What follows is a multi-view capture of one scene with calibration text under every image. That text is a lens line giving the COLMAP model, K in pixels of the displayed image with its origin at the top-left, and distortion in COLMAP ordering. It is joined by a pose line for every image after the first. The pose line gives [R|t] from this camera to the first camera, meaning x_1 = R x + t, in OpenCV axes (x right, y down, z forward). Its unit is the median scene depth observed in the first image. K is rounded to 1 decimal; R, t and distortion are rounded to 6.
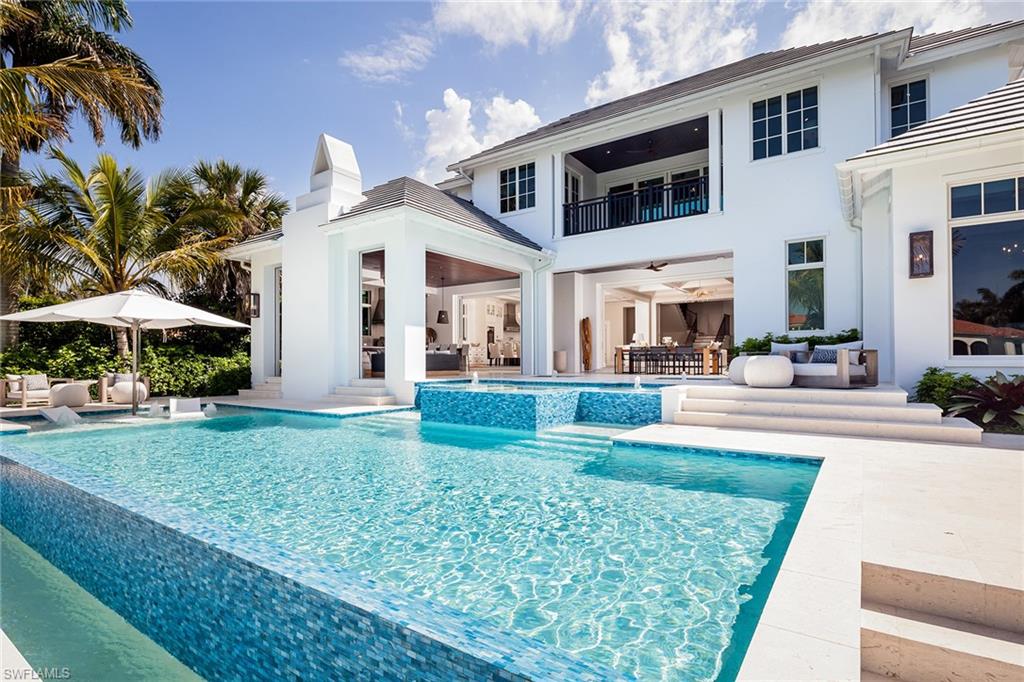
lens RADIAL K [[509.8, 0, 482.5], [0, 509.8, 357.4], [0, 0, 1]] dist [0.002124, -0.000227]
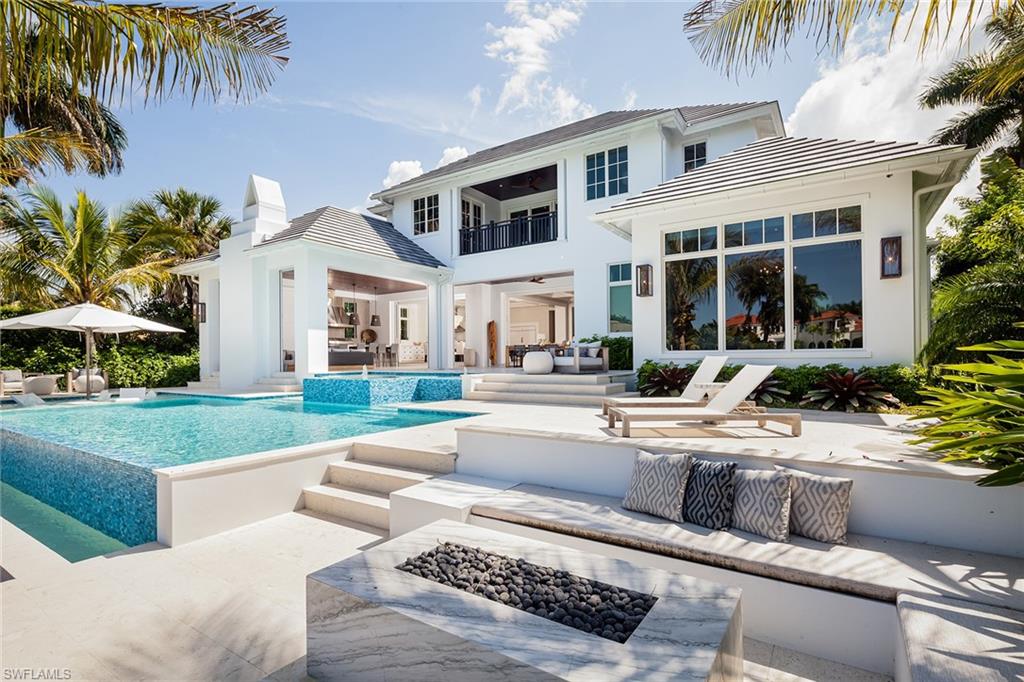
lens RADIAL K [[494.3, 0, 500.2], [0, 494.3, 356.9], [0, 0, 1]] dist [-0.002820, -0.000497]
pose [[0.999334, -0.005610, 0.036056, 0.224836], [0.005495, 0.999980, 0.003278, 0.003408], [-0.036074, -0.003078, 0.999344, -0.205278]]
